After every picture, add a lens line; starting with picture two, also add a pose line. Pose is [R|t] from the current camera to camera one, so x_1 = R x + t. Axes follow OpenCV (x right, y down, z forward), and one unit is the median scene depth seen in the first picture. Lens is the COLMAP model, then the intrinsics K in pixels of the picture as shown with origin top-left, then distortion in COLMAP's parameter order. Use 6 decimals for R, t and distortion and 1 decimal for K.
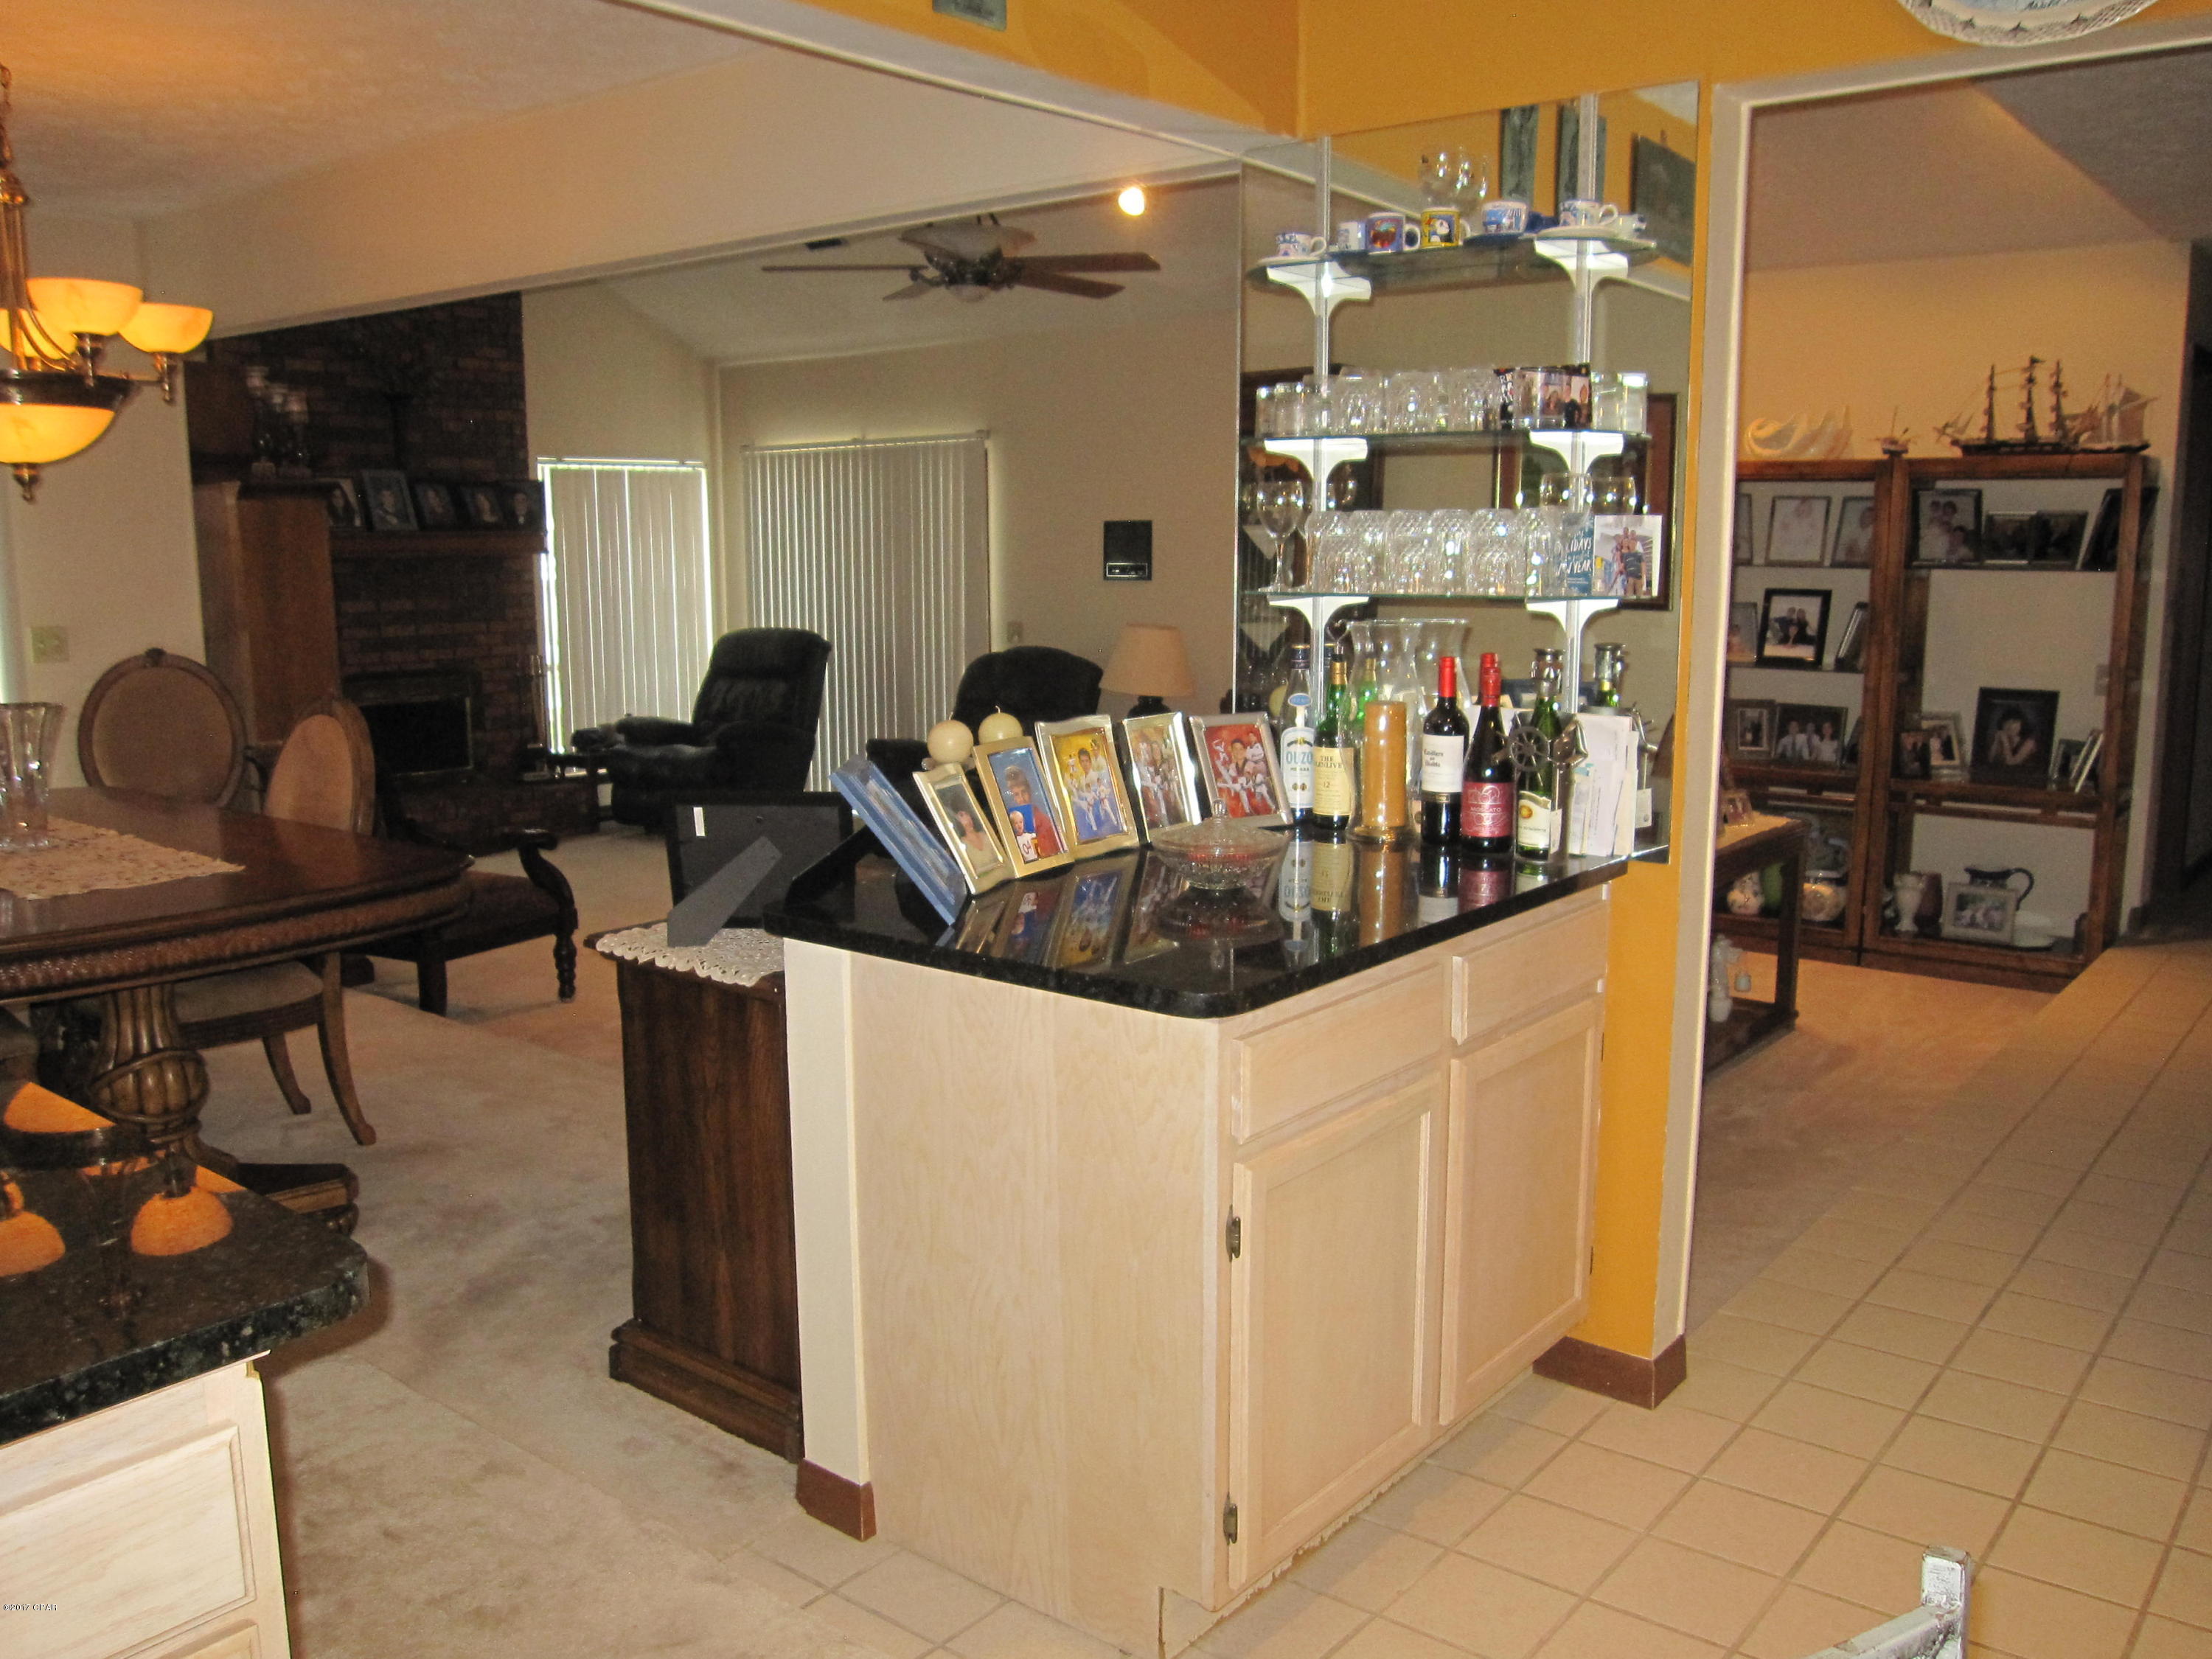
lens RADIAL K [[1832.2, 0, 1098.3], [0, 1832.2, 837.7], [0, 0, 1]] dist [-0.081274, 0.052543]
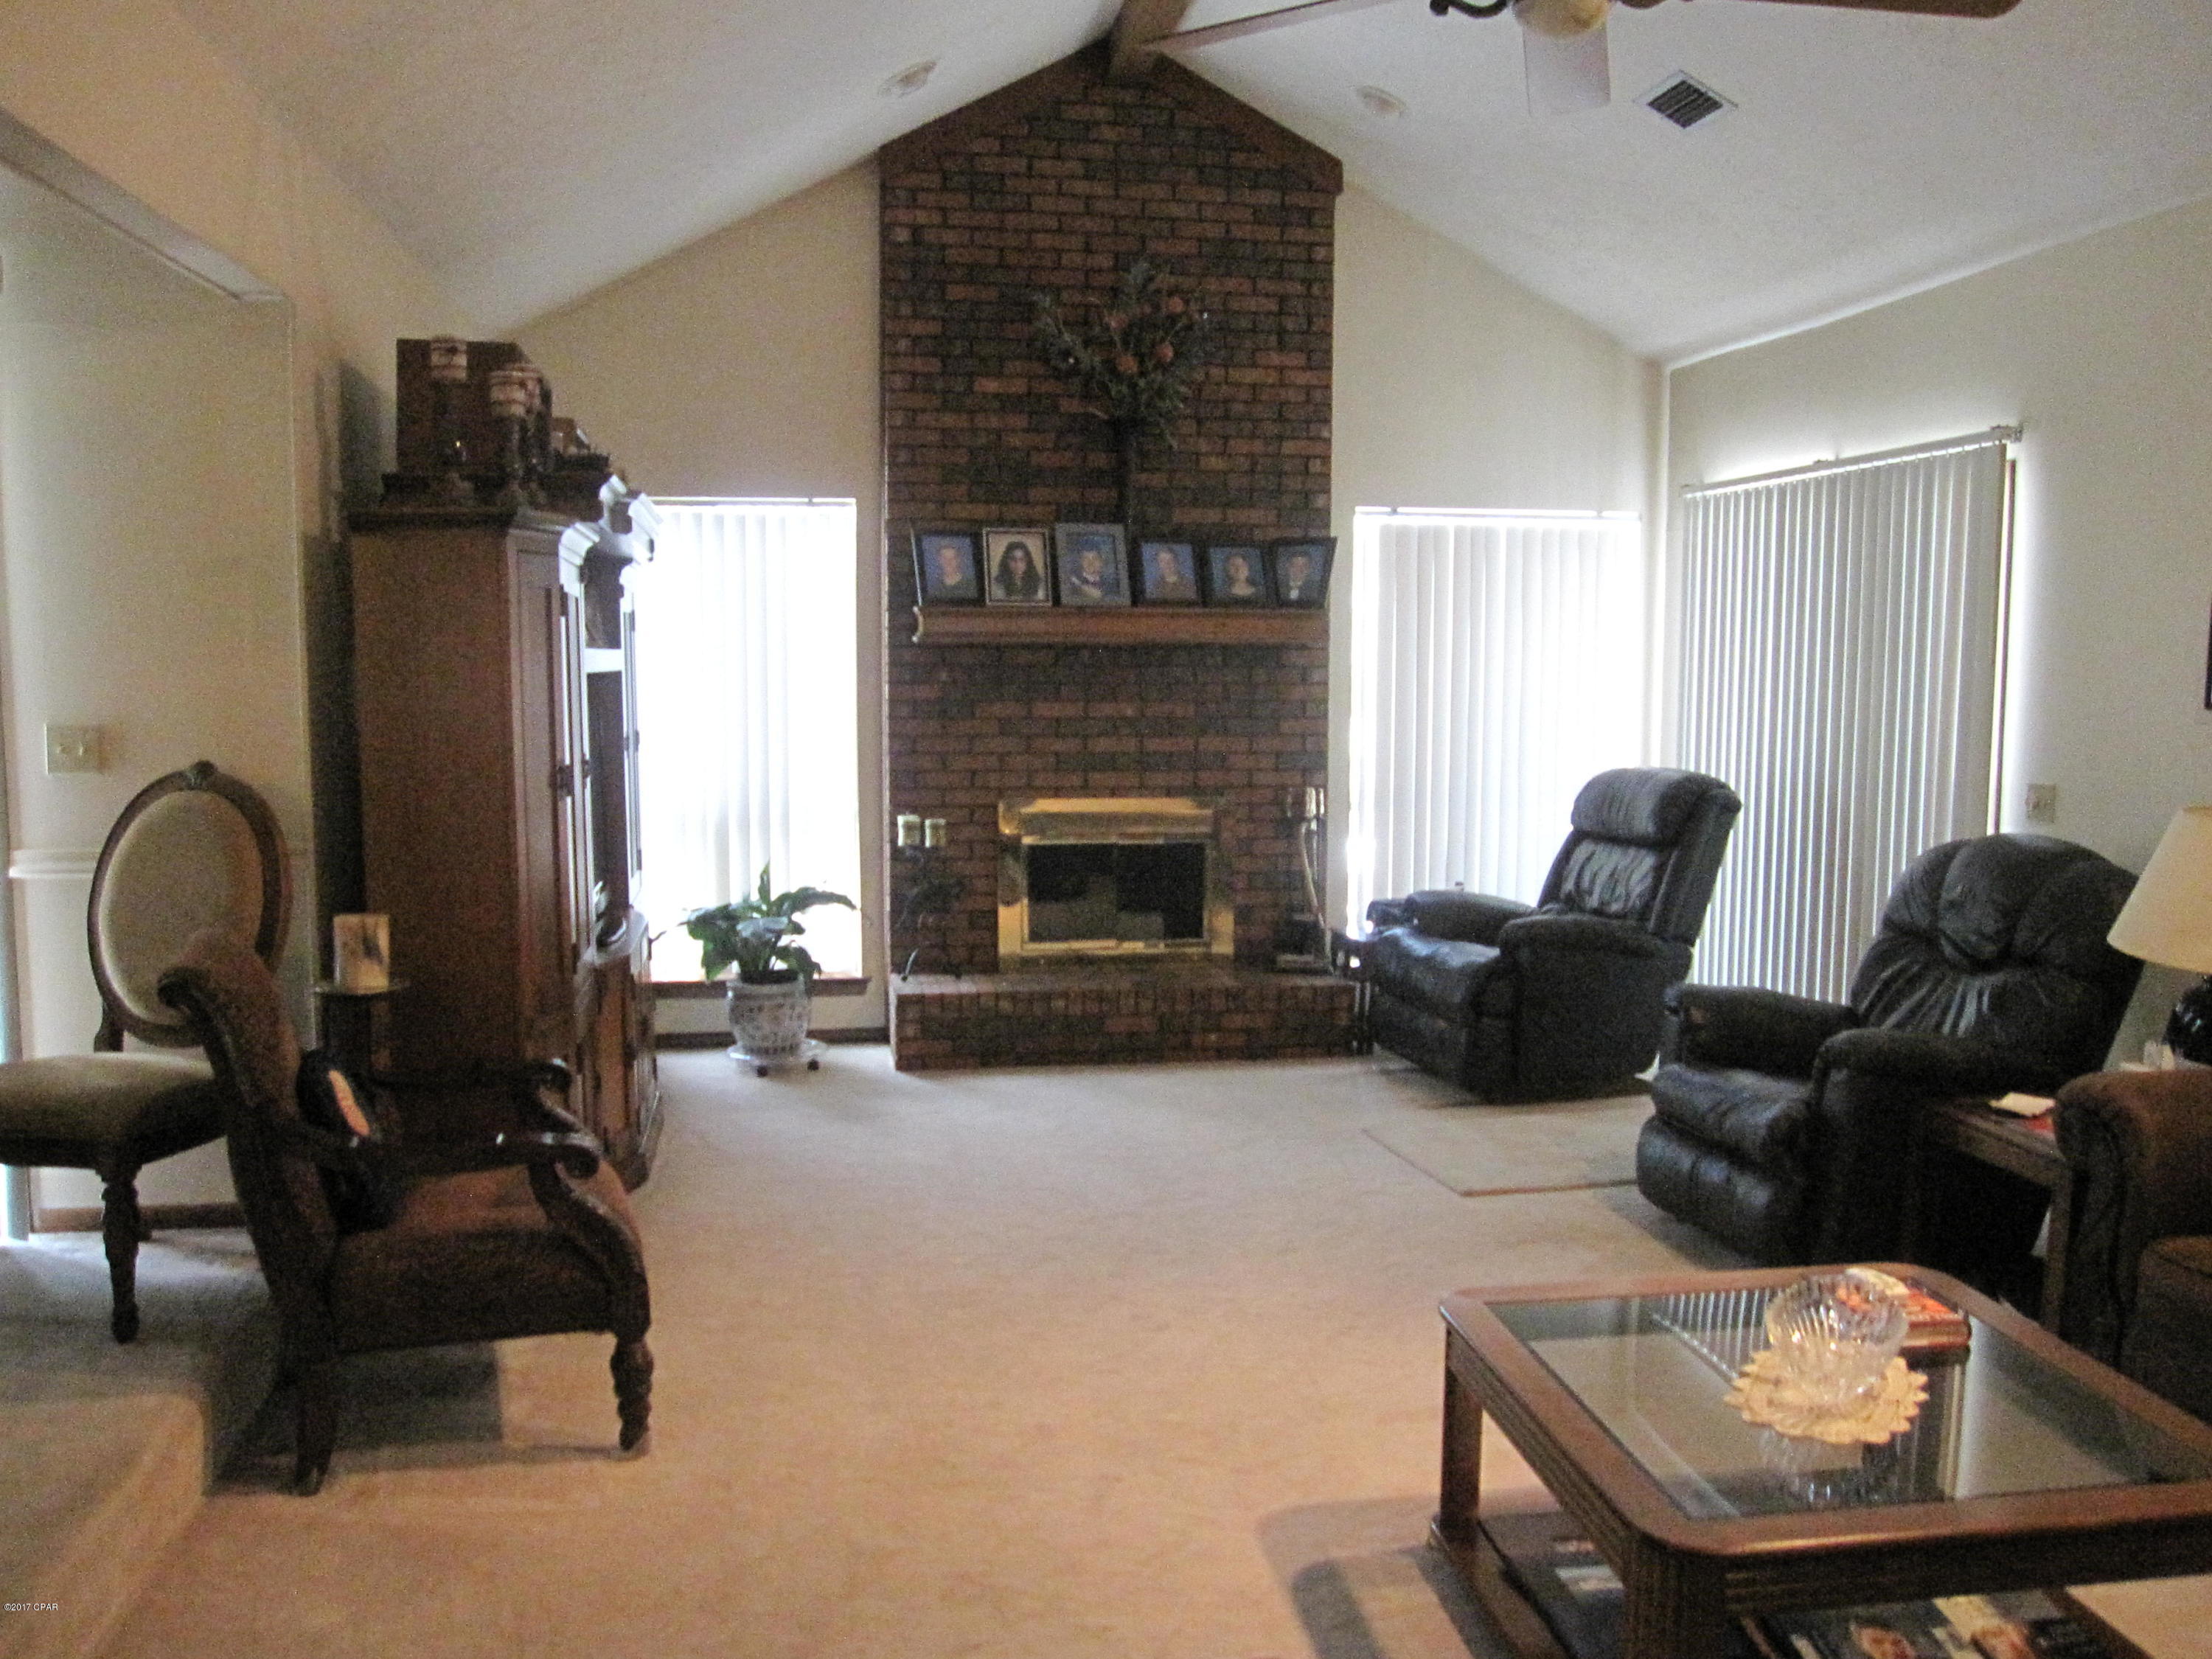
lens RADIAL K [[1832.2, 0, 1104.4], [0, 1832.2, 836.2], [0, 0, 1]] dist [-0.081274, 0.052543]
pose [[0.749490, 0.075644, -0.657680, 0.096574], [-0.114073, 0.993348, -0.015747, -0.064840], [0.652113, 0.086826, 0.753133, 0.441753]]
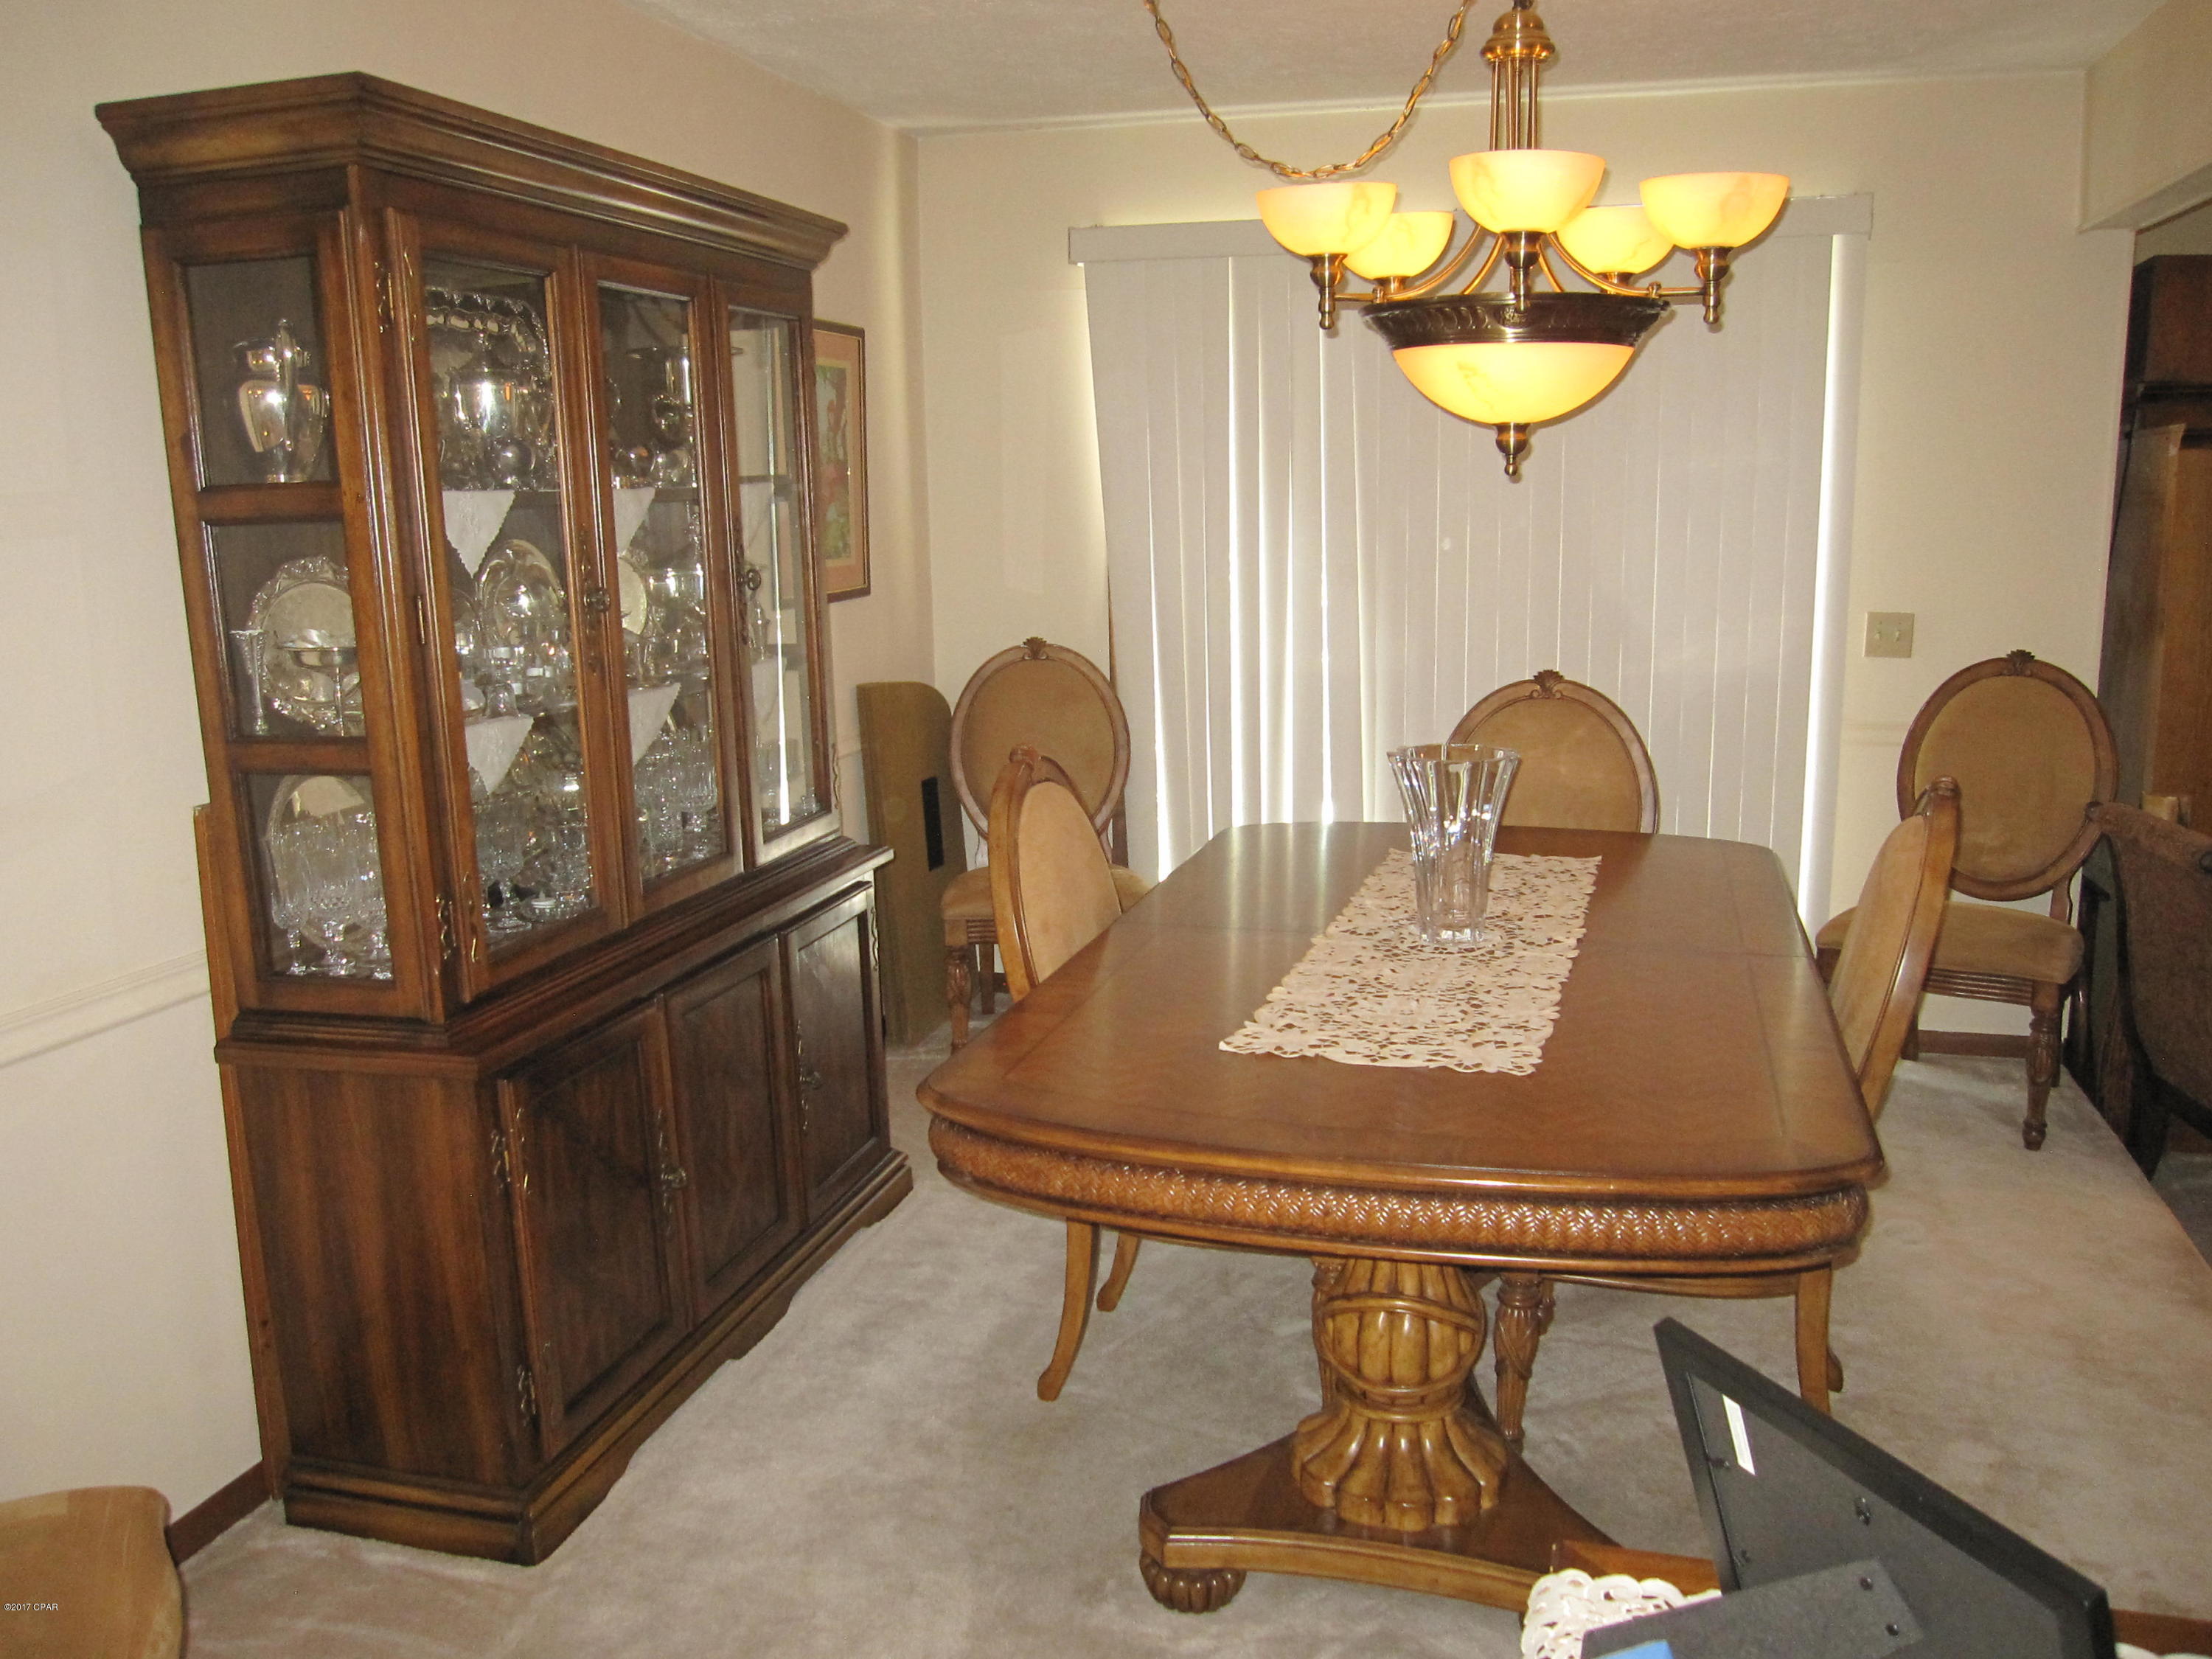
lens RADIAL K [[1832.2, 0, 1098.8], [0, 1832.2, 819.9], [0, 0, 1]] dist [-0.081274, 0.052543]
pose [[0.387945, 0.168257, -0.906194, 0.009413], [-0.138572, 0.982668, 0.123133, -0.046053], [0.911206, 0.077804, 0.404537, 0.216811]]
